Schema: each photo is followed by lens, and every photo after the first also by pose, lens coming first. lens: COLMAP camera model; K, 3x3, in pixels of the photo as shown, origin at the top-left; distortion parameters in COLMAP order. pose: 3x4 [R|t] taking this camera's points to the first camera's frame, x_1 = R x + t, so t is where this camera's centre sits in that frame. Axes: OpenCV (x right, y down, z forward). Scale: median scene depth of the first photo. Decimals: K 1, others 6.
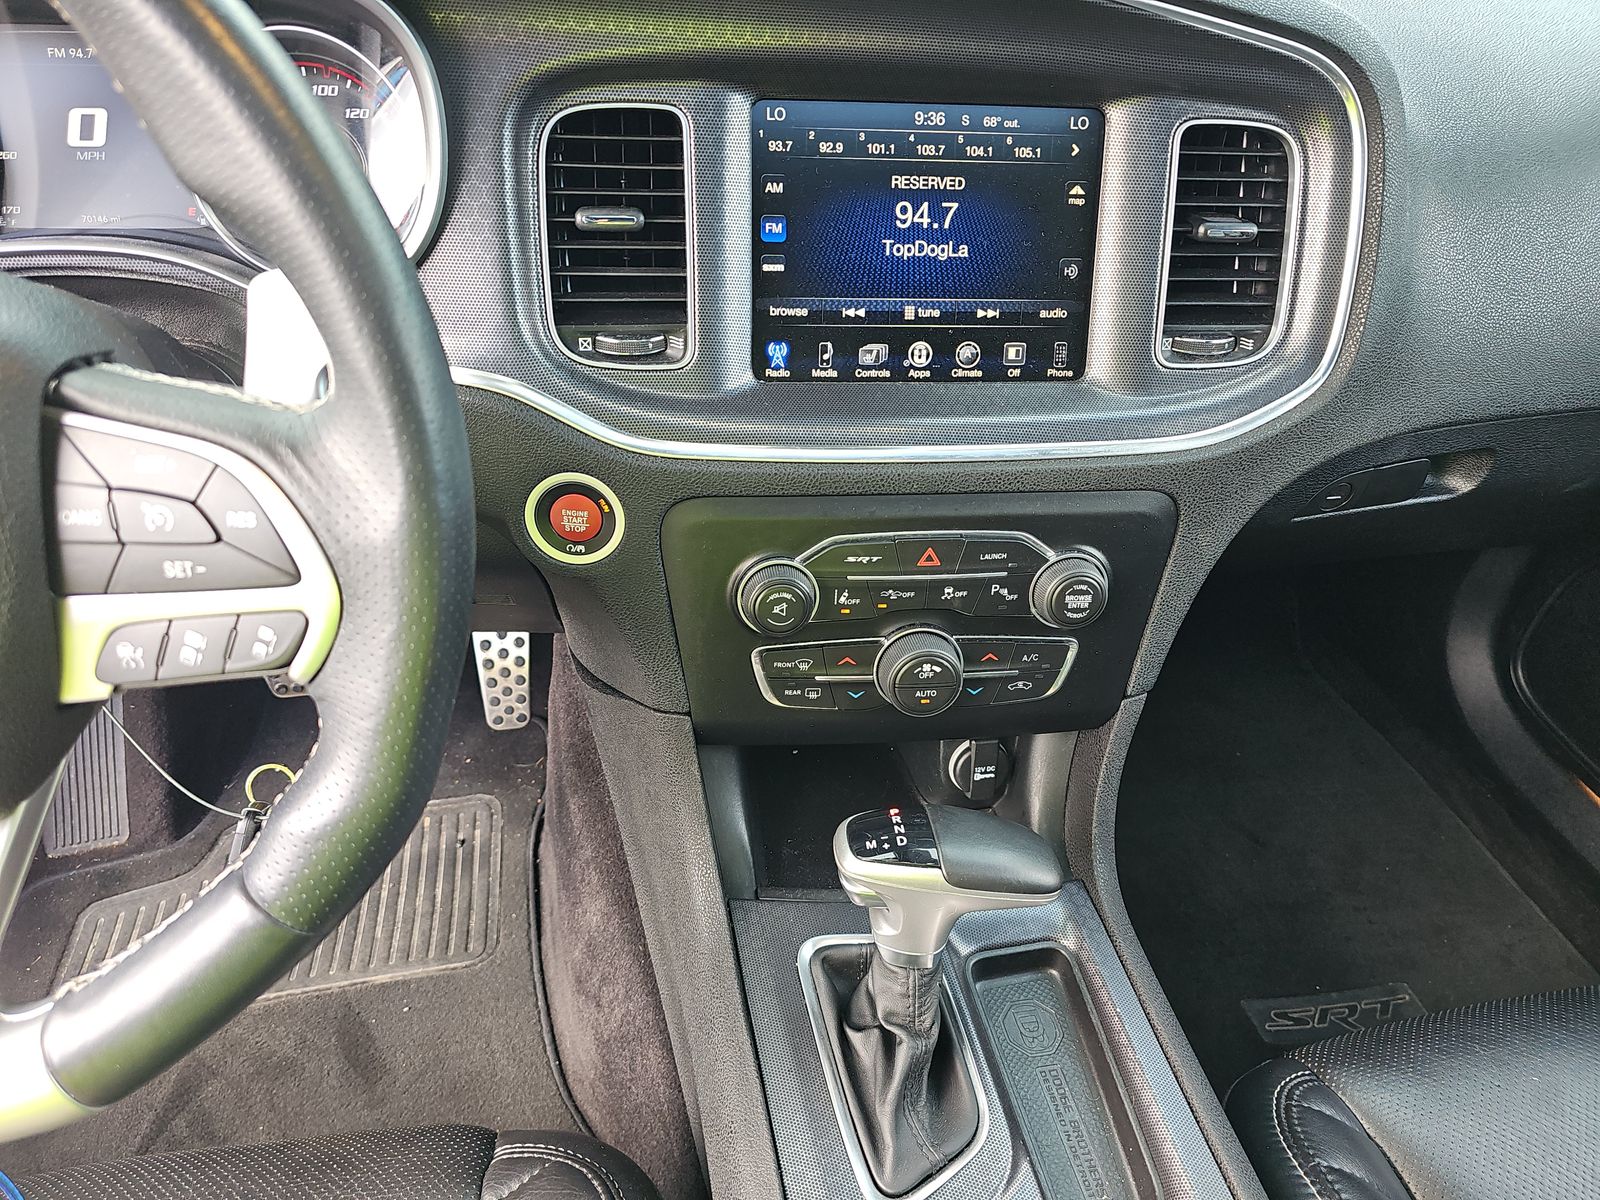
lens RADIAL K [[1087.8, 0, 720.7], [0, 1087.8, 600.9], [0, 0, 1]] dist [0.052061, -0.049970]
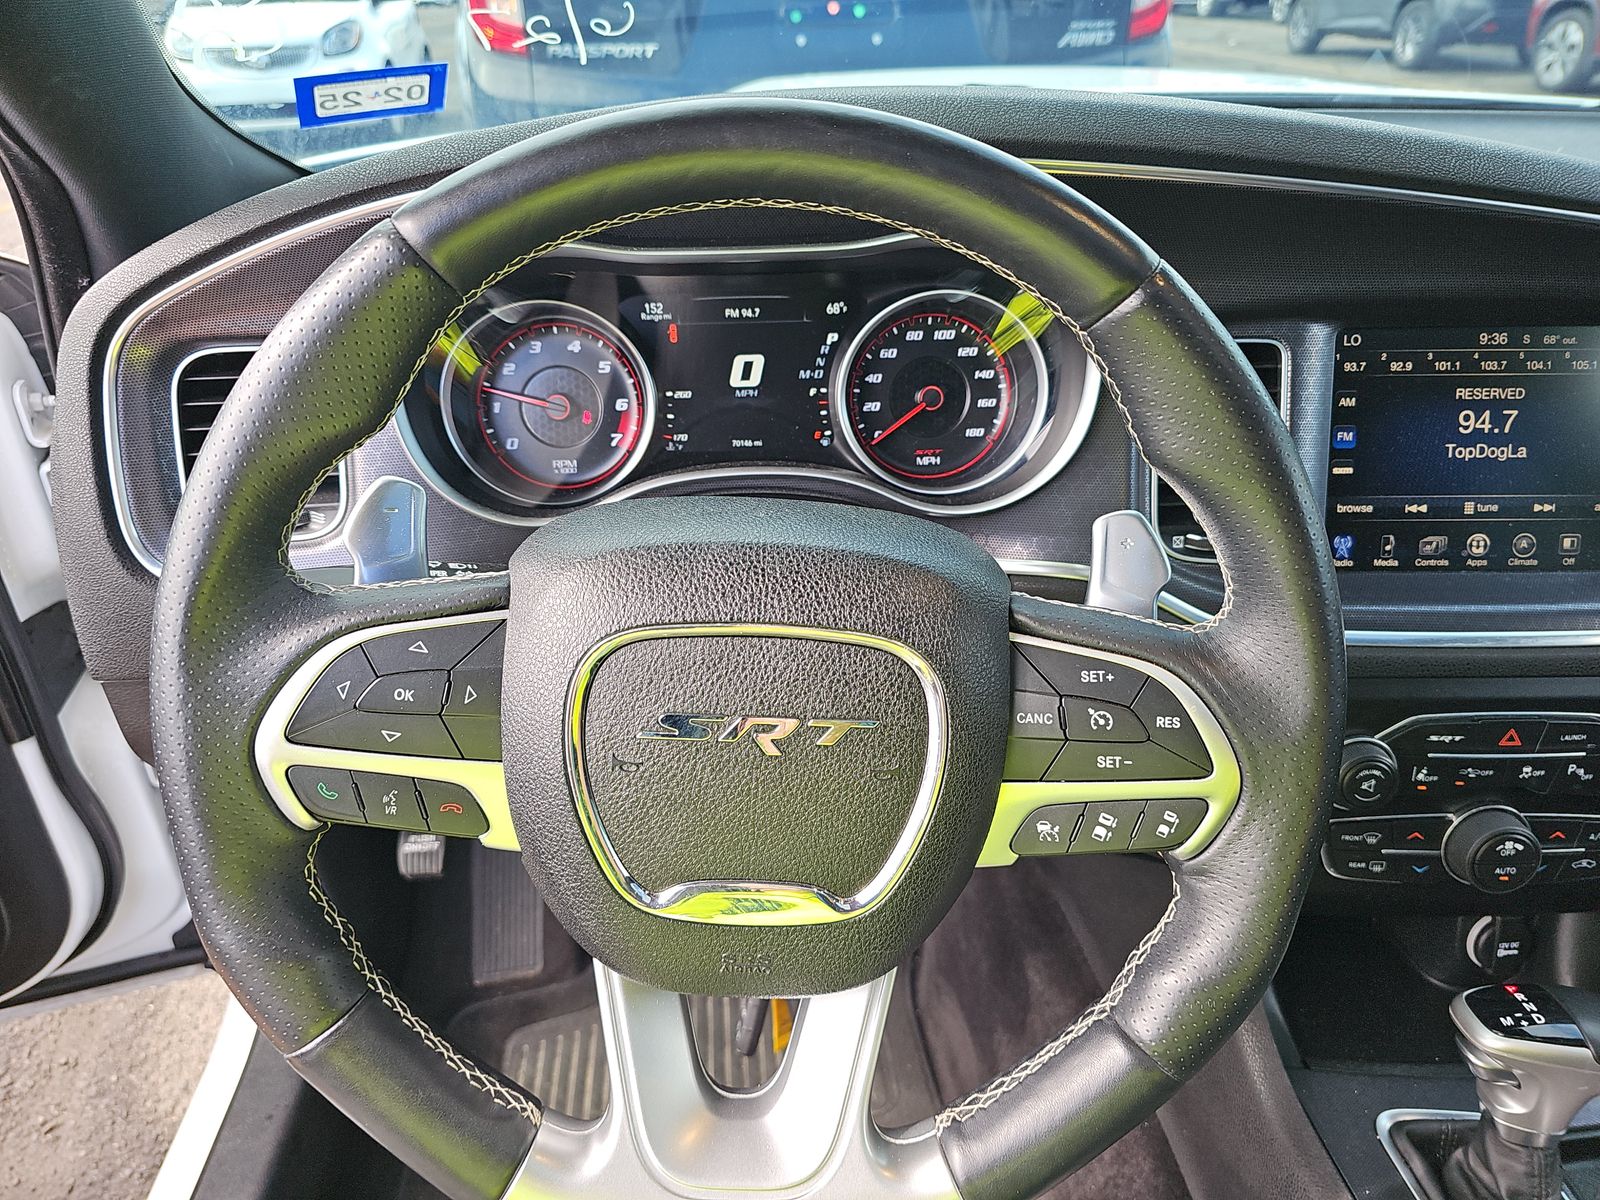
lens RADIAL K [[1087.8, 0, 767.5], [0, 1087.8, 601.7], [0, 0, 1]] dist [0.052061, -0.049970]
pose [[0.991580, 0.002564, -0.129471, -0.378853], [-0.018678, 0.992181, -0.123400, -0.025683], [0.128142, 0.124780, 0.983875, -0.147603]]
